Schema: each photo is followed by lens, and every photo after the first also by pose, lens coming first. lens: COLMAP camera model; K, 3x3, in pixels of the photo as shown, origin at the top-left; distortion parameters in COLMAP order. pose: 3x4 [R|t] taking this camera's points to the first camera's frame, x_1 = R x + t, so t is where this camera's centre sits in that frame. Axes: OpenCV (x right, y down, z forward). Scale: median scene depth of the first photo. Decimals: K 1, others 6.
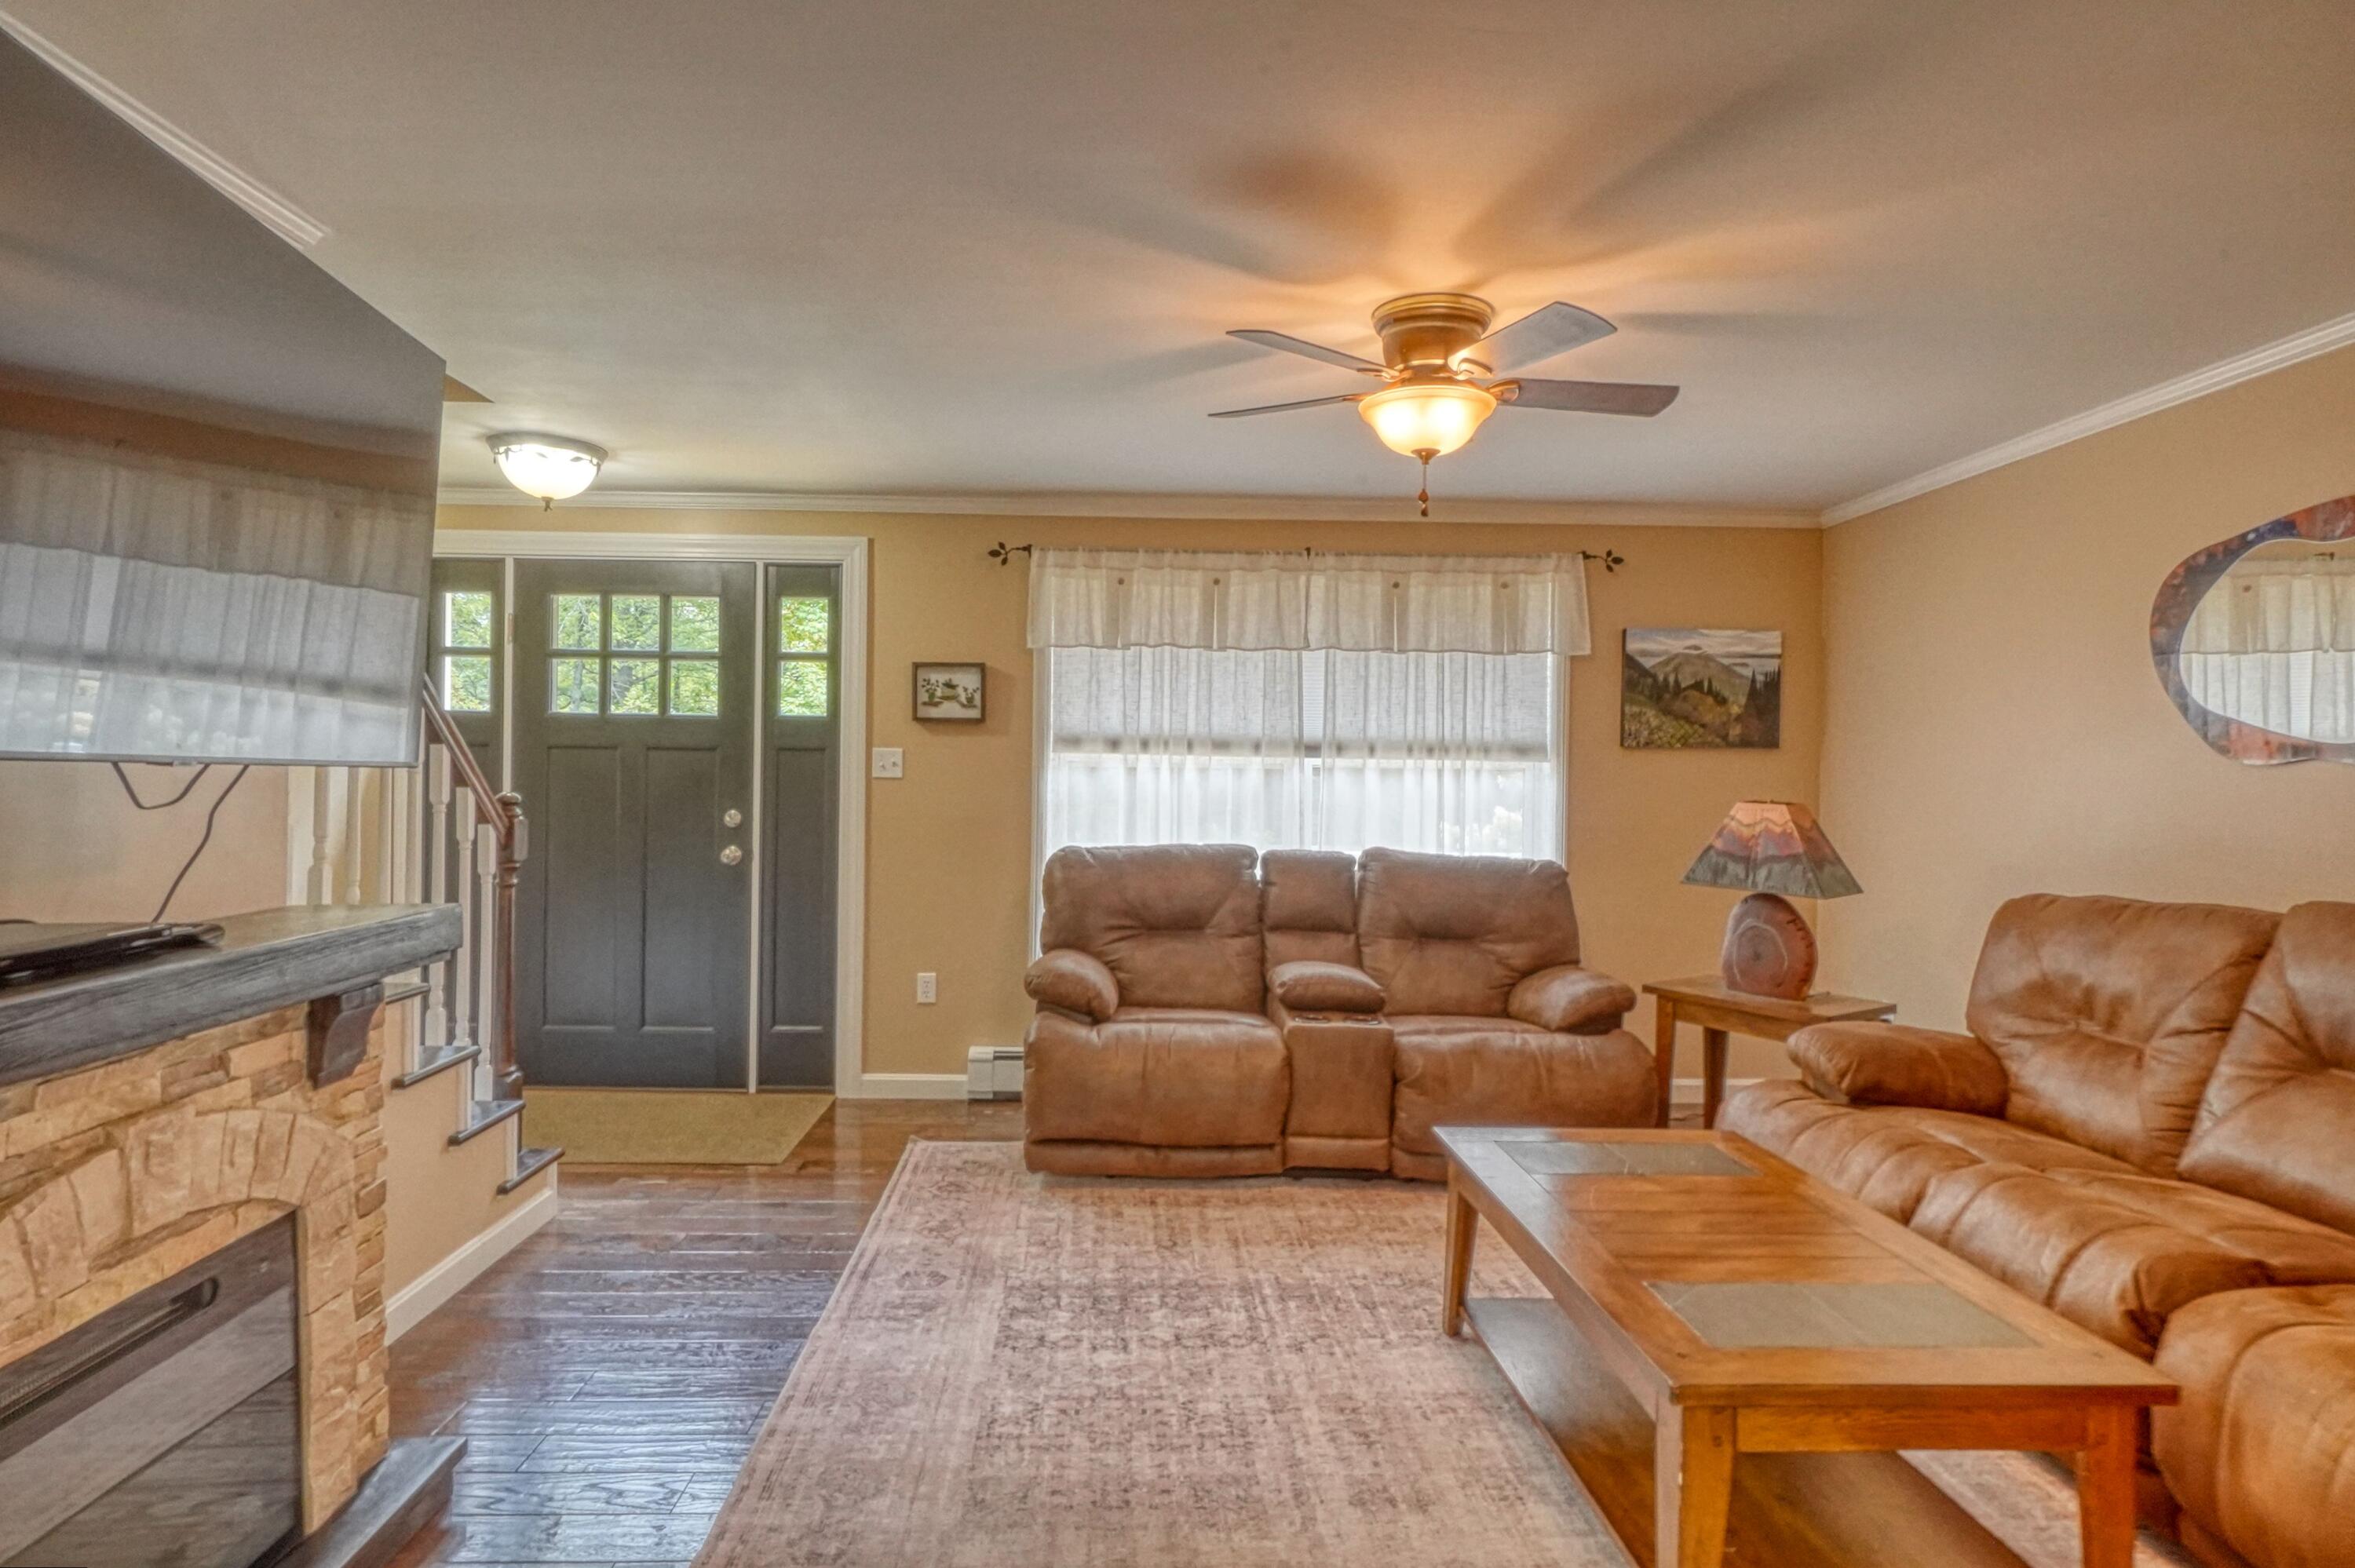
lens RADIAL K [[1230.8, 0, 1170.0], [0, 1230.8, 777.3], [0, 0, 1]] dist [-0.011096, 0.001486]
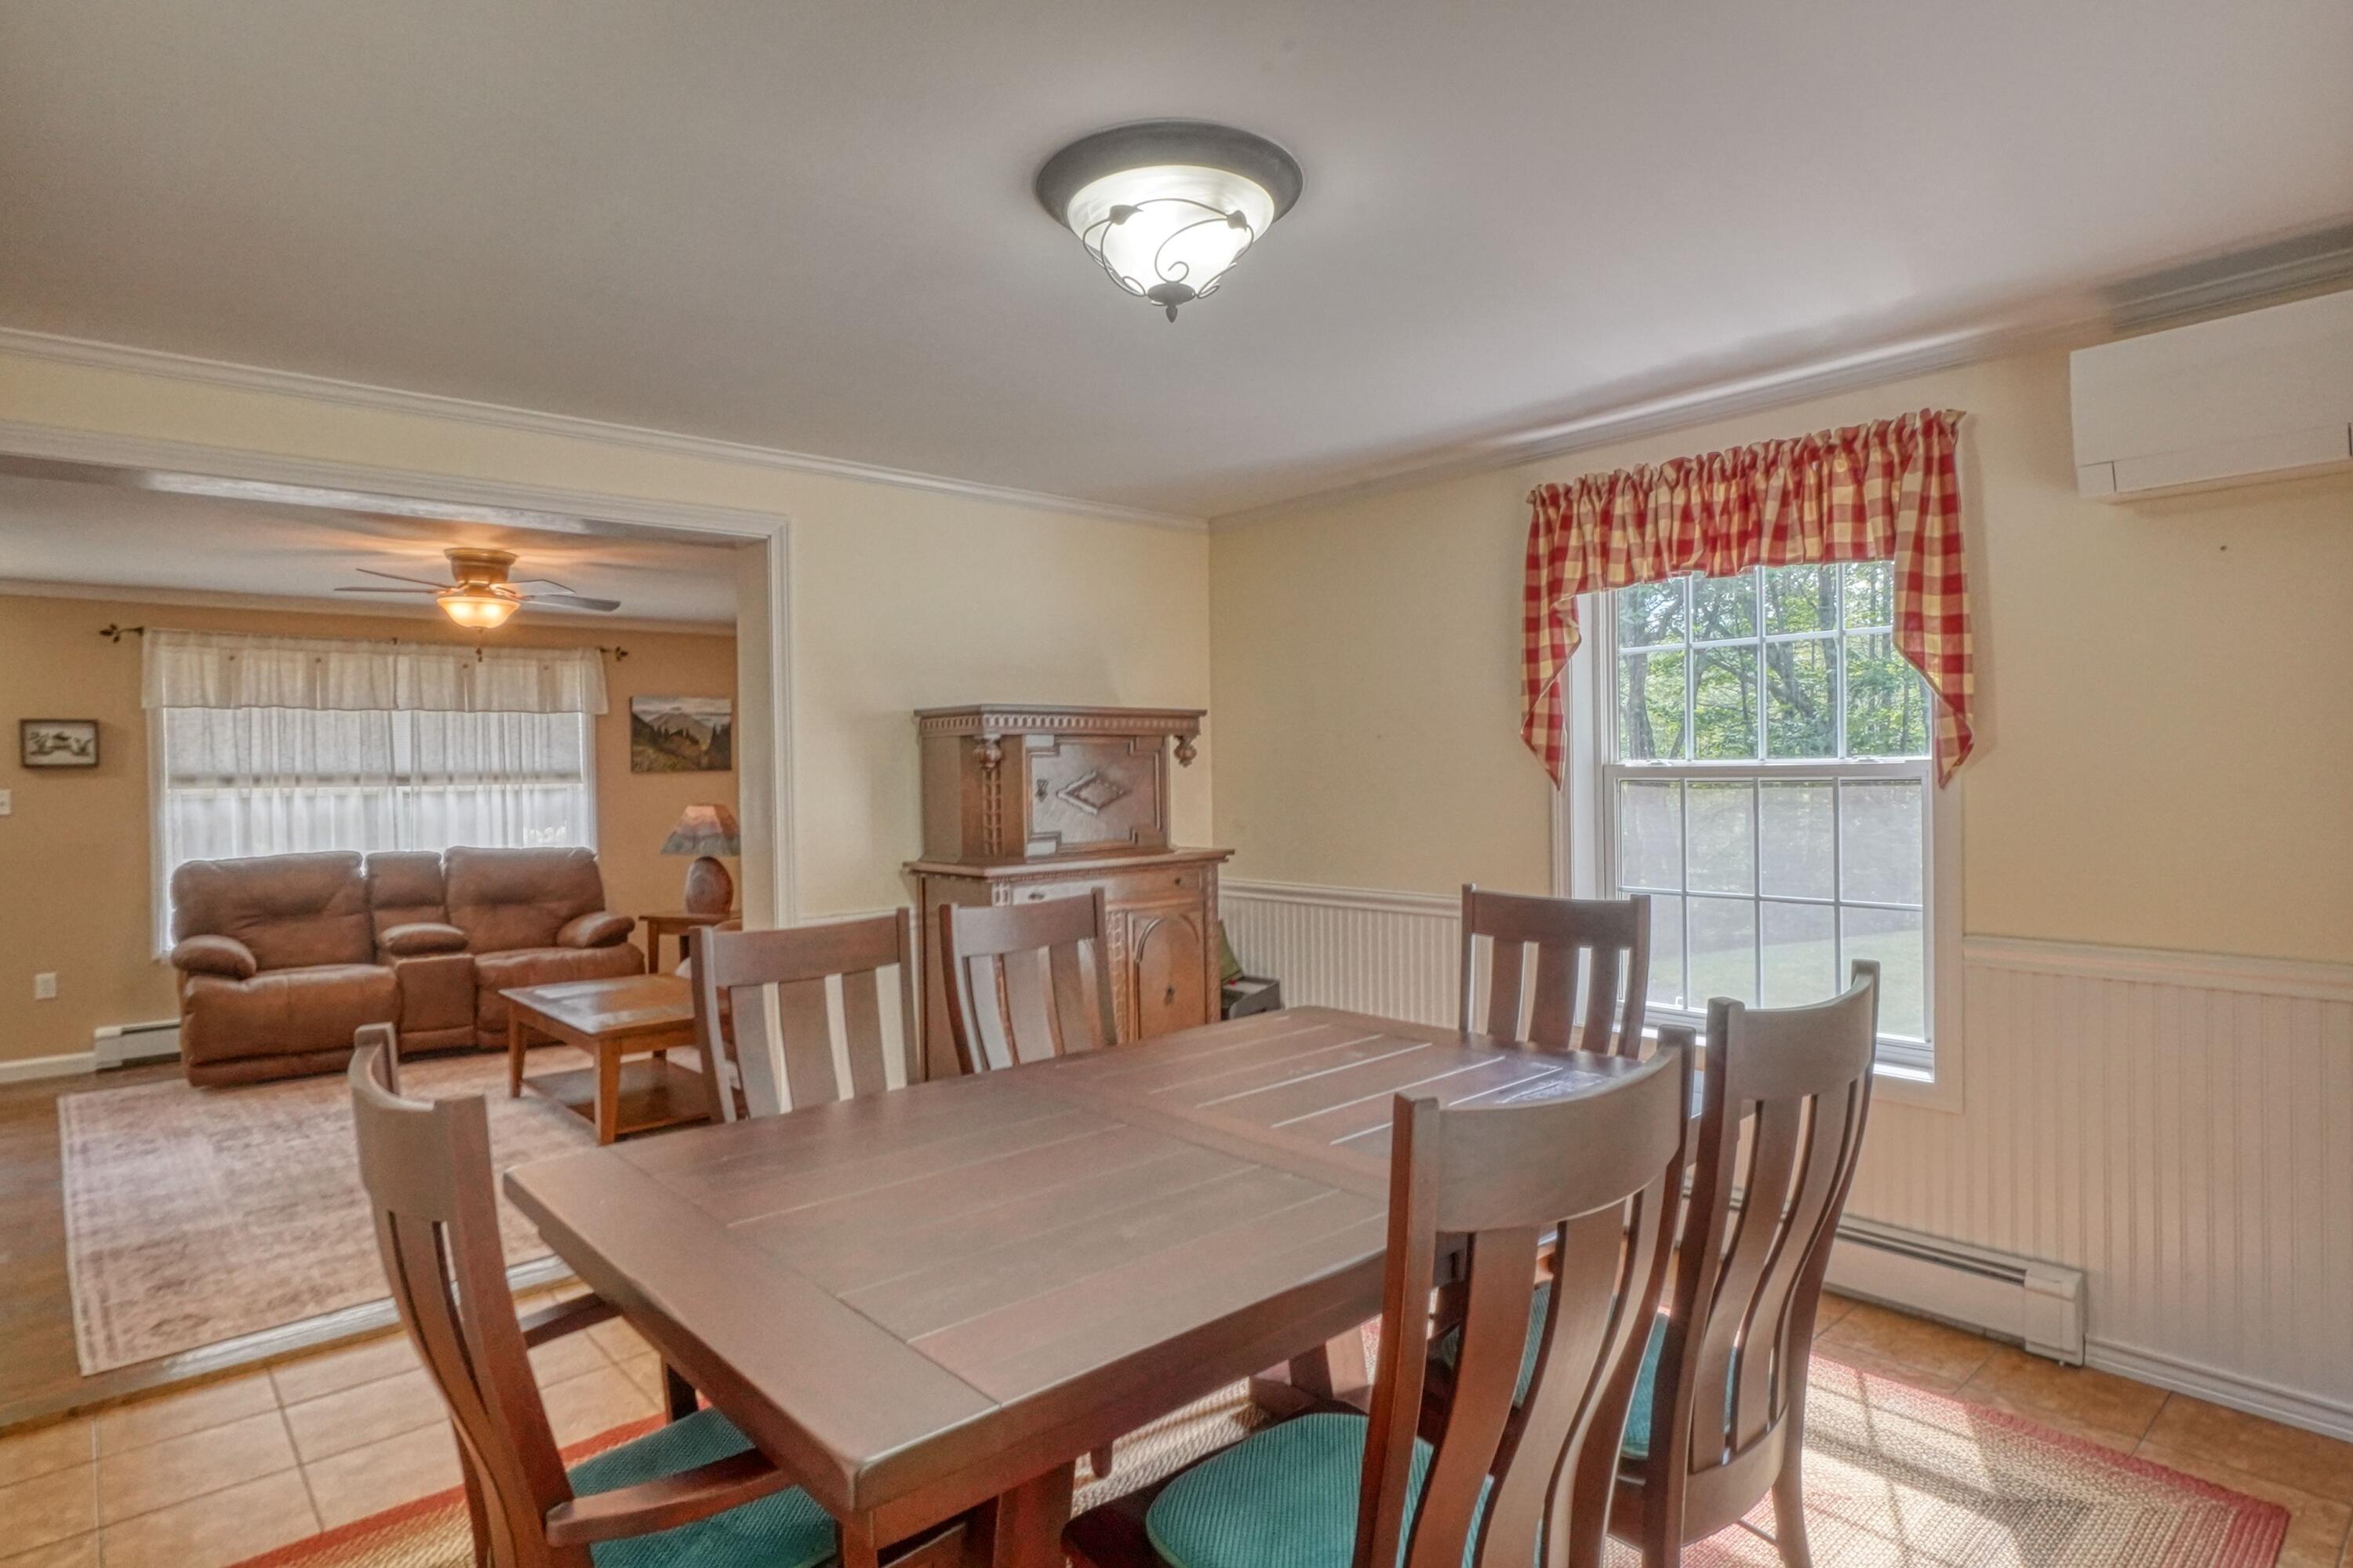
lens RADIAL K [[1230.0, 0, 1161.1], [0, 1230.0, 790.6], [0, 0, 1]] dist [-0.011096, 0.001486]
pose [[0.770890, -0.036884, 0.635899, -0.109762], [0.028844, 0.999319, 0.022997, -0.018273], [-0.636315, 0.000614, 0.771429, -0.646571]]
